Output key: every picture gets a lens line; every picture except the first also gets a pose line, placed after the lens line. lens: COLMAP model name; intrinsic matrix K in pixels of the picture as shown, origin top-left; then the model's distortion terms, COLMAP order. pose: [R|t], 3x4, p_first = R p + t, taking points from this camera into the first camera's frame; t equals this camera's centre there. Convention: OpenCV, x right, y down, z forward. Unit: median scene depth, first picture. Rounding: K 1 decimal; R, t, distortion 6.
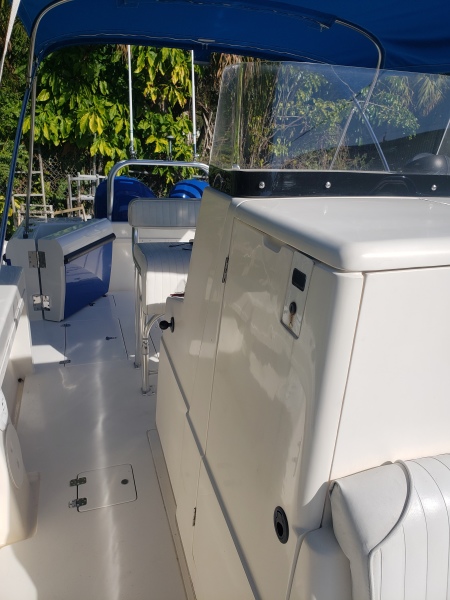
lens RADIAL K [[472.3, 0, 223.6], [0, 472.3, 297.2], [0, 0, 1]] dist [0.009387, -0.010881]
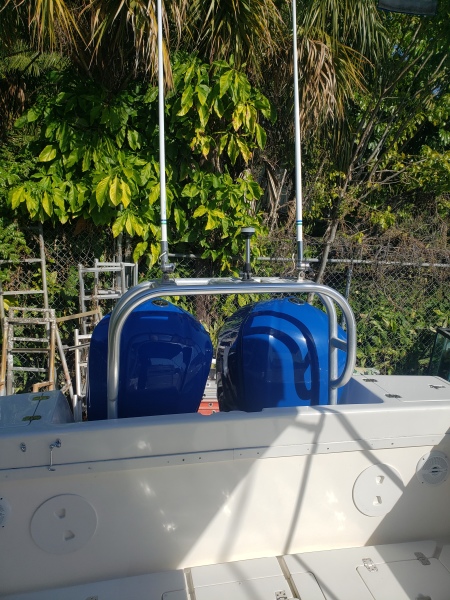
lens RADIAL K [[472.3, 0, 223.4], [0, 472.3, 301.3], [0, 0, 1]] dist [0.009387, -0.010881]
pose [[0.995888, -0.003477, -0.090531, -0.061166], [-0.006069, 0.994459, -0.104947, -0.137241], [0.090395, 0.105065, 0.990349, 0.353976]]
